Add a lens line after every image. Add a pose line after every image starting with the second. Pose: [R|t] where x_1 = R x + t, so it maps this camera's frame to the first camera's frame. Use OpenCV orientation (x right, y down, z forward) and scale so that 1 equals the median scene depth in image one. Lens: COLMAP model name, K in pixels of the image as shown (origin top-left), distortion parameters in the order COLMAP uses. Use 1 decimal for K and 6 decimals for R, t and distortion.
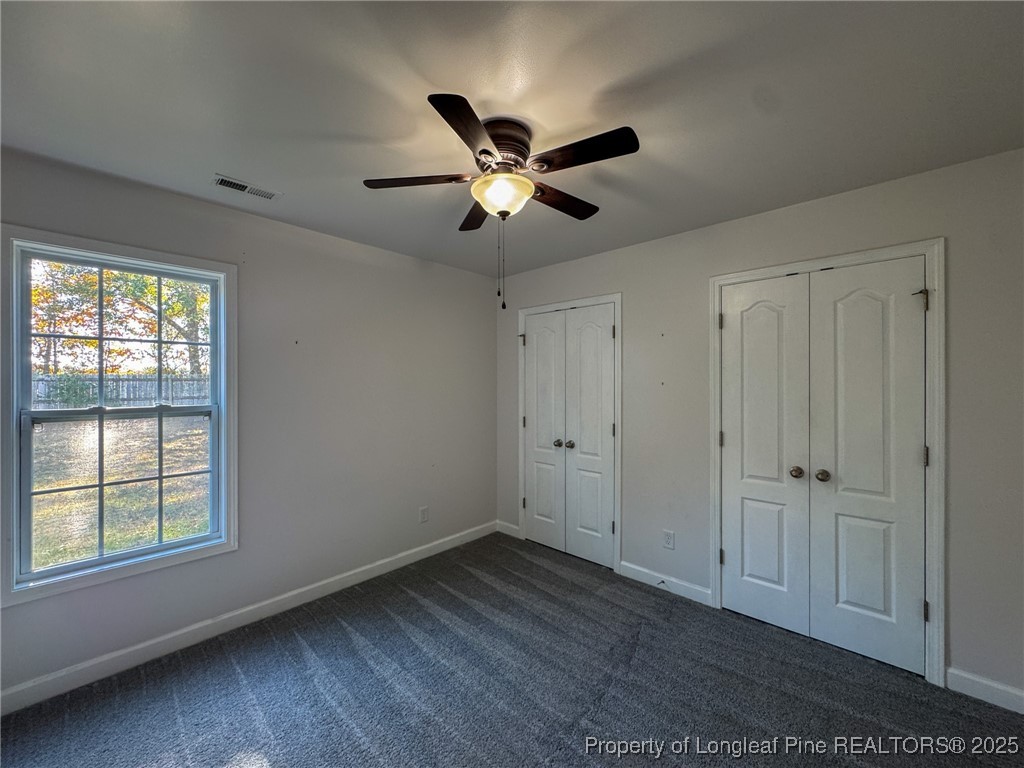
lens RADIAL K [[405.5, 0, 512.0], [0, 405.5, 384.0], [0, 0, 1]] dist [-0.001538, -0.000182]
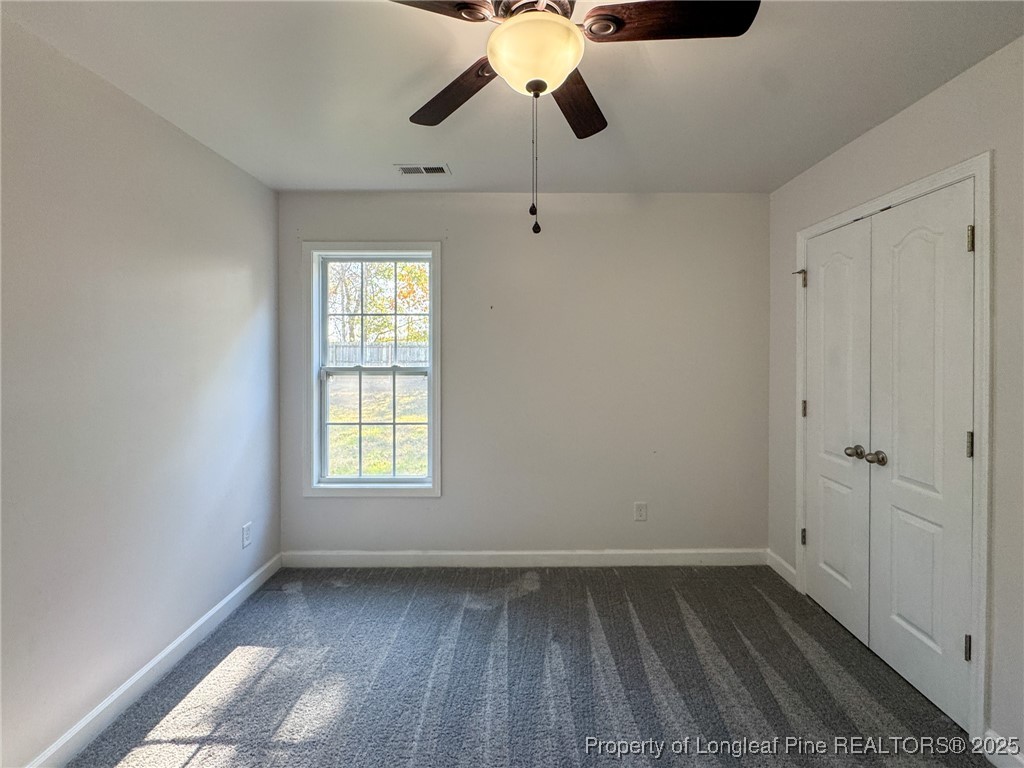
lens RADIAL K [[425.4, 0, 510.0], [0, 425.4, 350.5], [0, 0, 1]] dist [-0.003881, -0.000412]
pose [[0.688166, 0.003556, -0.725544, 0.218697], [0.000471, 0.999986, 0.005347, -0.000449], [0.725553, -0.004022, 0.688155, 0.241988]]
